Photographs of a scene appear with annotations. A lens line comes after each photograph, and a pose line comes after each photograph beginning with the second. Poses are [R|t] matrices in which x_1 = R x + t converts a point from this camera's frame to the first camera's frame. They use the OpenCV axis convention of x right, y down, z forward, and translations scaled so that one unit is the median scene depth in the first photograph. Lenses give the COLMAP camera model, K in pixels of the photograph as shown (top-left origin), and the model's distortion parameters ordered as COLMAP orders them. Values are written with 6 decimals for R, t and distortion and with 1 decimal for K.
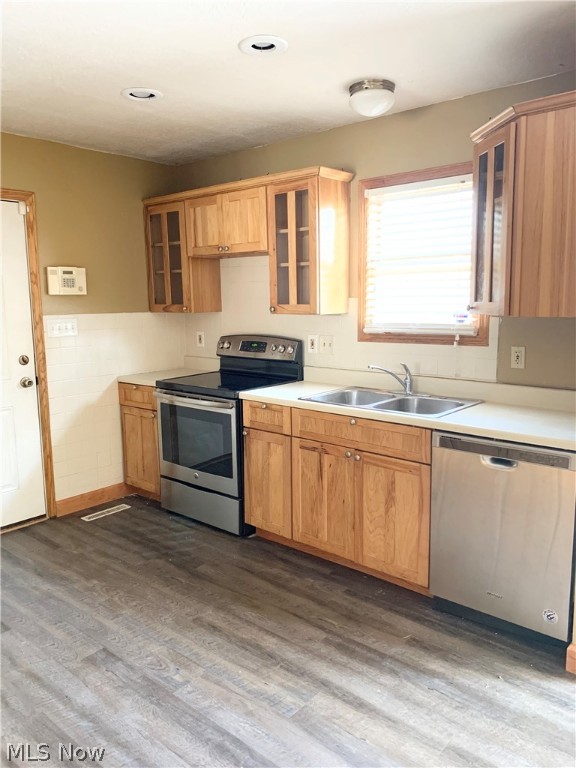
lens RADIAL K [[590.1, 0, 280.8], [0, 590.1, 378.8], [0, 0, 1]] dist [0.026143, -0.018641]
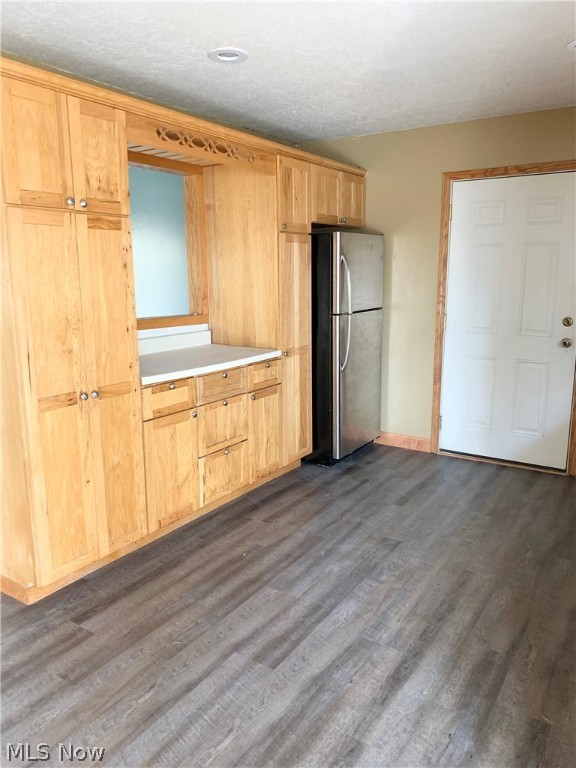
lens RADIAL K [[590.1, 0, 288.2], [0, 590.1, 382.8], [0, 0, 1]] dist [0.026143, -0.018641]
pose [[0.139776, 0.200833, -0.969602, 0.874711], [-0.136303, 0.973796, 0.182053, -0.078027], [0.980757, 0.106713, 0.163488, 0.550038]]
